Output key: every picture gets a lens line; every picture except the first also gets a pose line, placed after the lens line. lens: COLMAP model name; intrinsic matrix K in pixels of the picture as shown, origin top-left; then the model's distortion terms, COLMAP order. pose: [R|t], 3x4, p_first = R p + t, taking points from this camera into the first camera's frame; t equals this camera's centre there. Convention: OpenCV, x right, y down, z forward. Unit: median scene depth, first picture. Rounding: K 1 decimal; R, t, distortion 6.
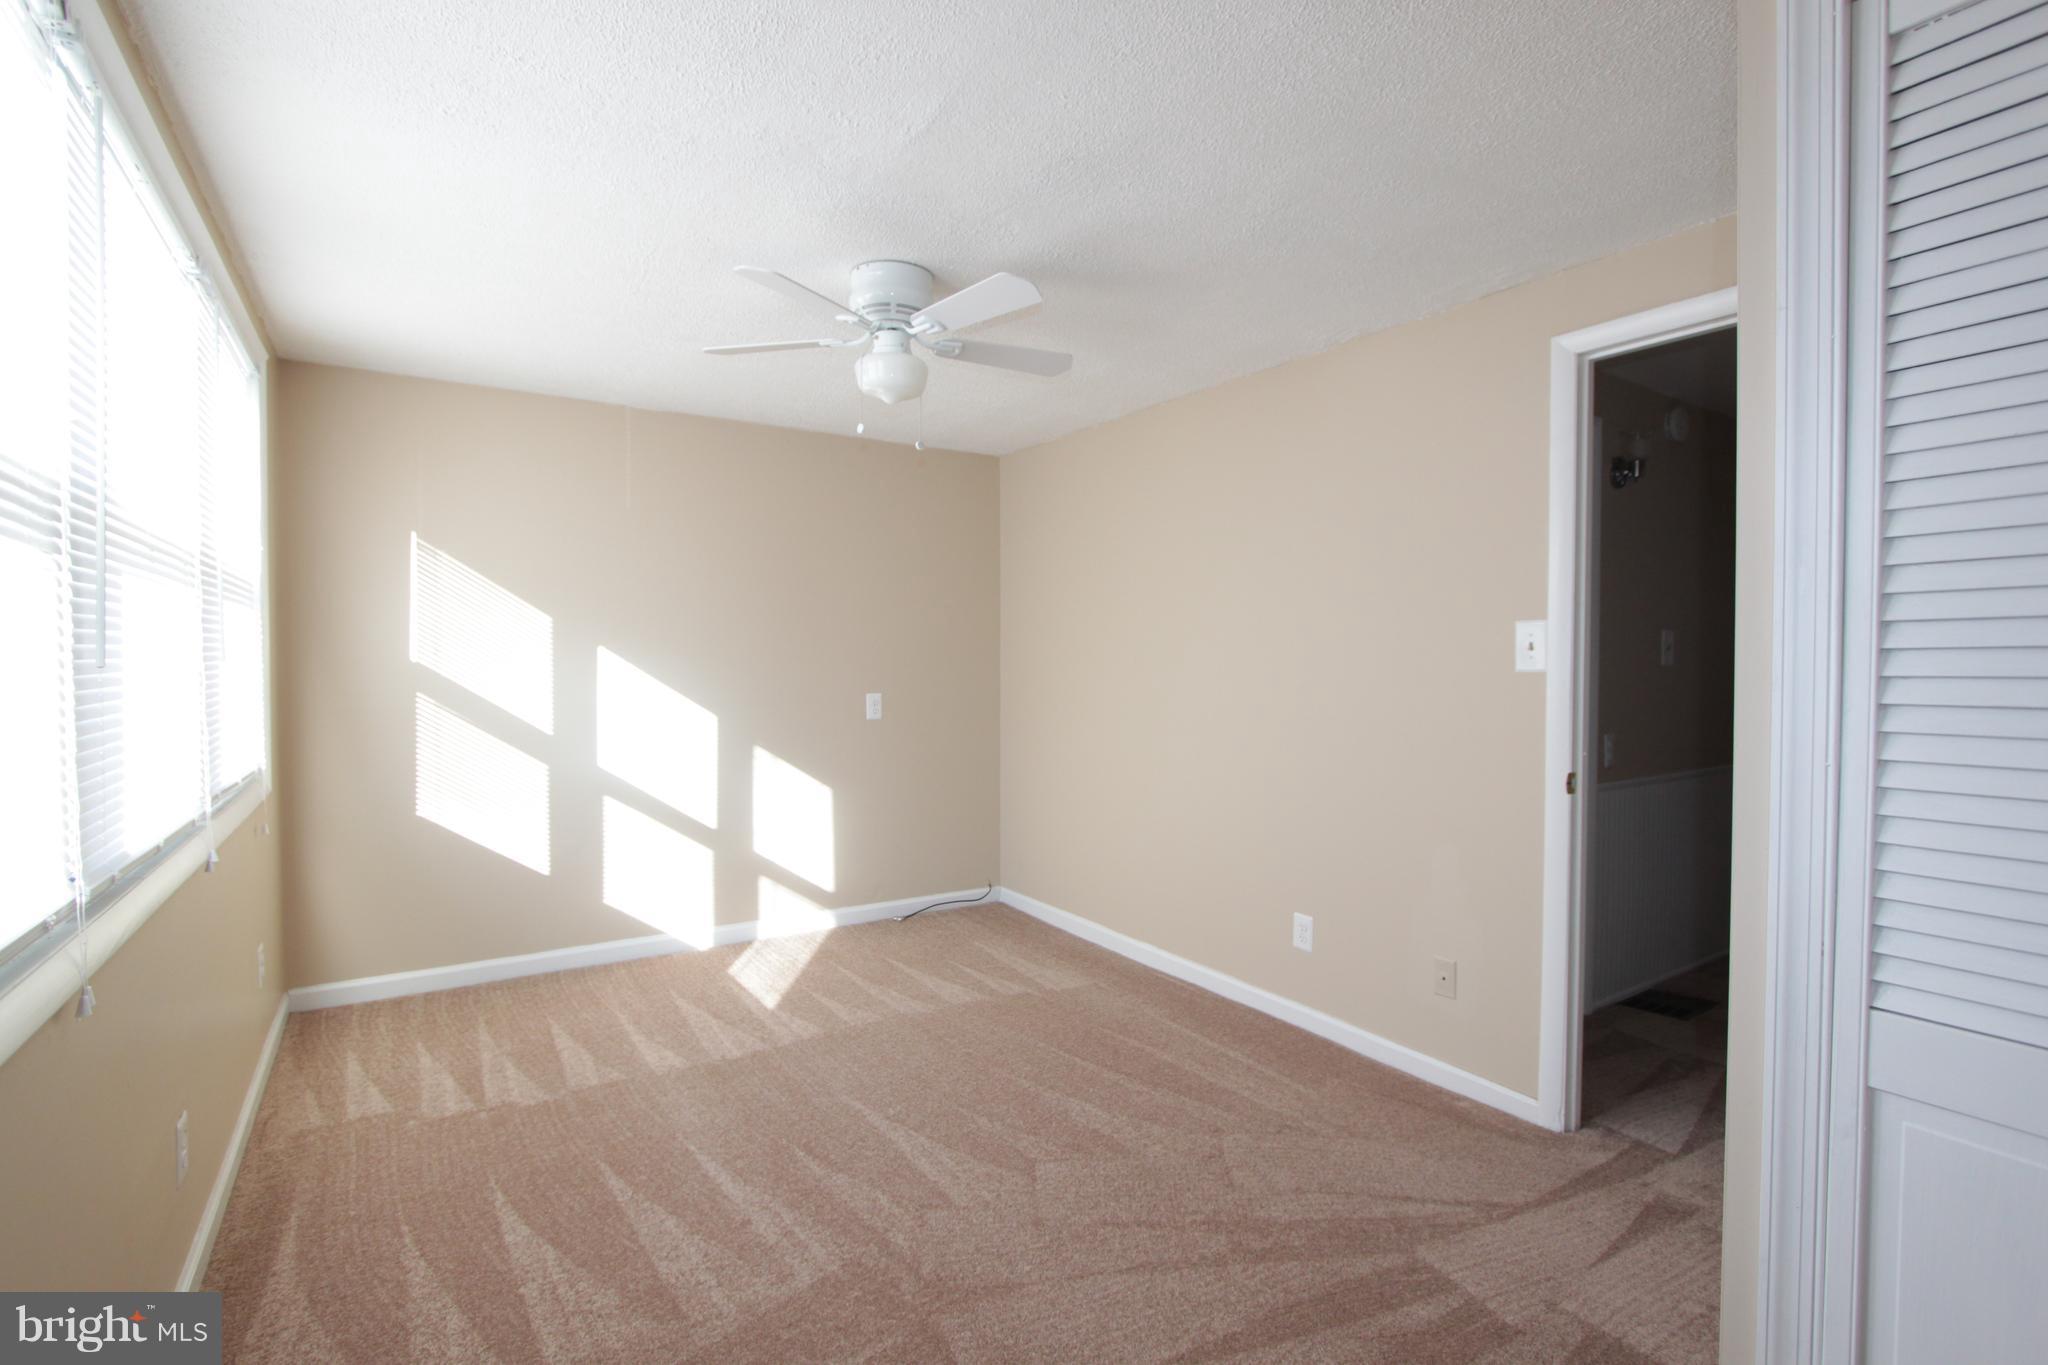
lens RADIAL K [[941.8, 0, 1024.0], [0, 941.8, 682.5], [0, 0, 1]] dist [-0.014857, 0.000682]
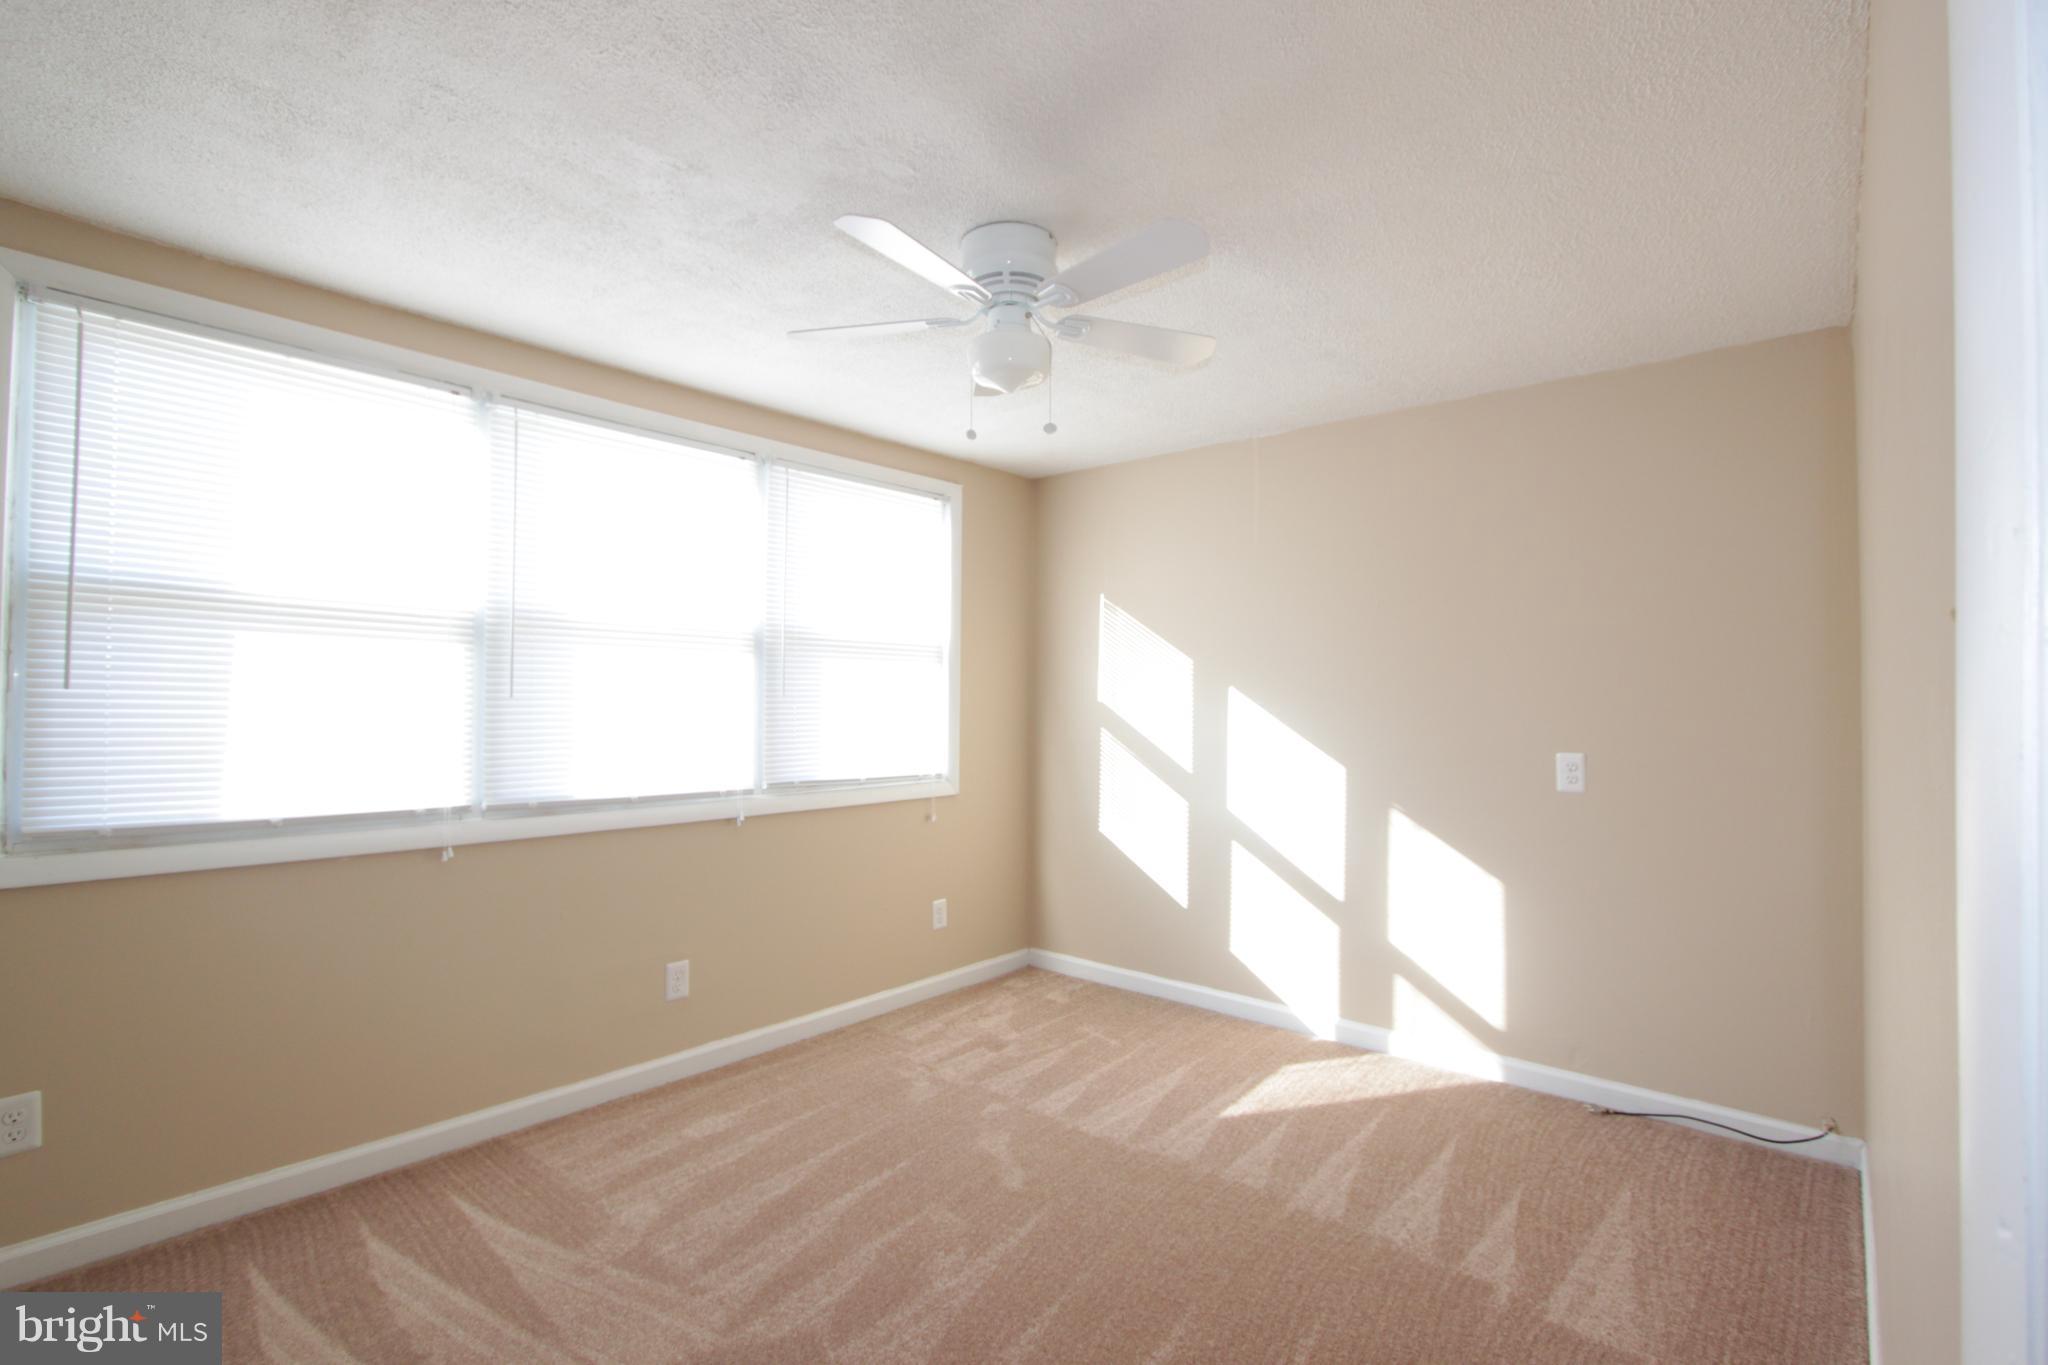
lens RADIAL K [[941.8, 0, 1024.0], [0, 941.8, 682.5], [0, 0, 1]] dist [-0.014857, 0.000682]
pose [[0.273681, -0.020020, -0.961612, 0.446319], [-0.030428, 0.999103, -0.029461, -0.008075], [0.961339, 0.037323, 0.272826, 0.530792]]
